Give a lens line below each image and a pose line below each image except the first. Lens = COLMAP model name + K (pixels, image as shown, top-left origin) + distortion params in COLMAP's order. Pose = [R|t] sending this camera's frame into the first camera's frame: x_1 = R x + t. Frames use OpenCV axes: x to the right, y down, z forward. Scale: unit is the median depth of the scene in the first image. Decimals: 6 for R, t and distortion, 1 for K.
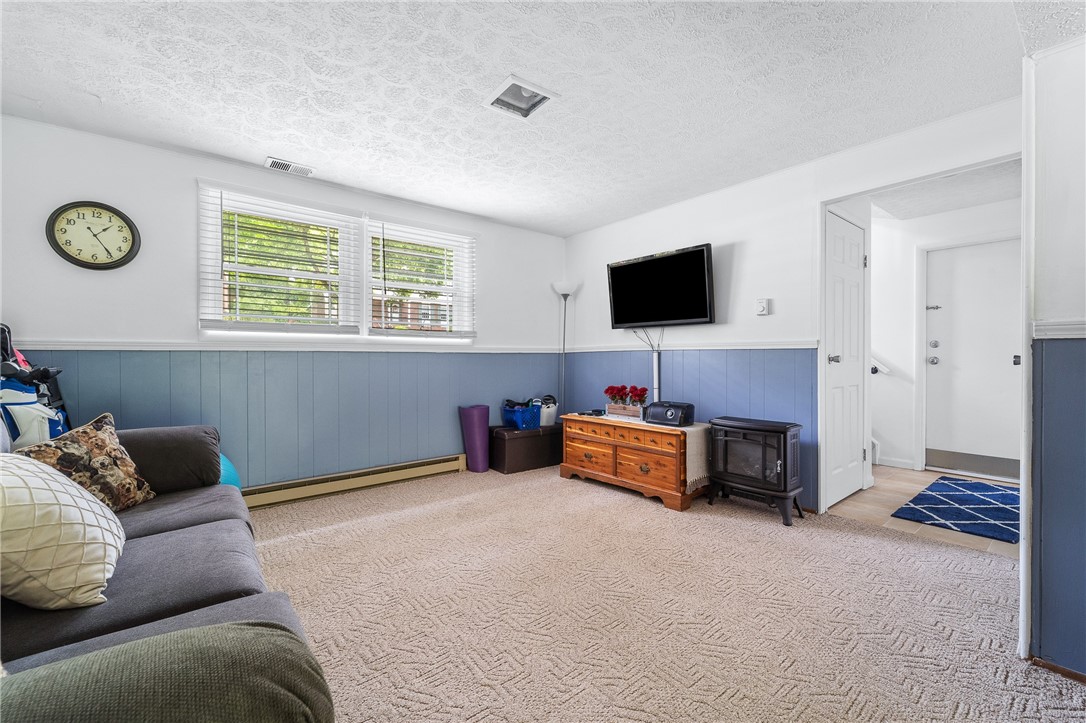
lens RADIAL K [[441.4, 0, 537.6], [0, 441.4, 363.2], [0, 0, 1]] dist [0.000628, 0.000201]
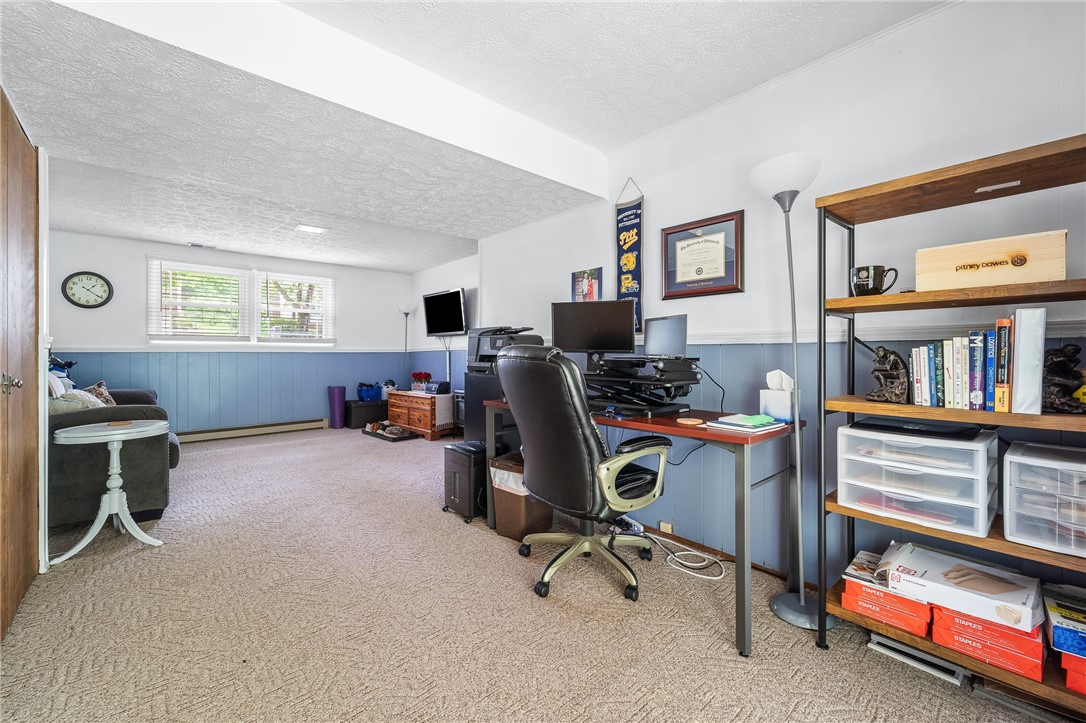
lens RADIAL K [[441.1, 0, 536.3], [0, 441.1, 357.4], [0, 0, 1]] dist [0.000696, -0.000701]
pose [[0.998114, -0.003637, 0.061279, 0.571889], [0.004107, 0.999963, -0.007546, 0.010583], [-0.061250, 0.007783, 0.998092, -0.721901]]
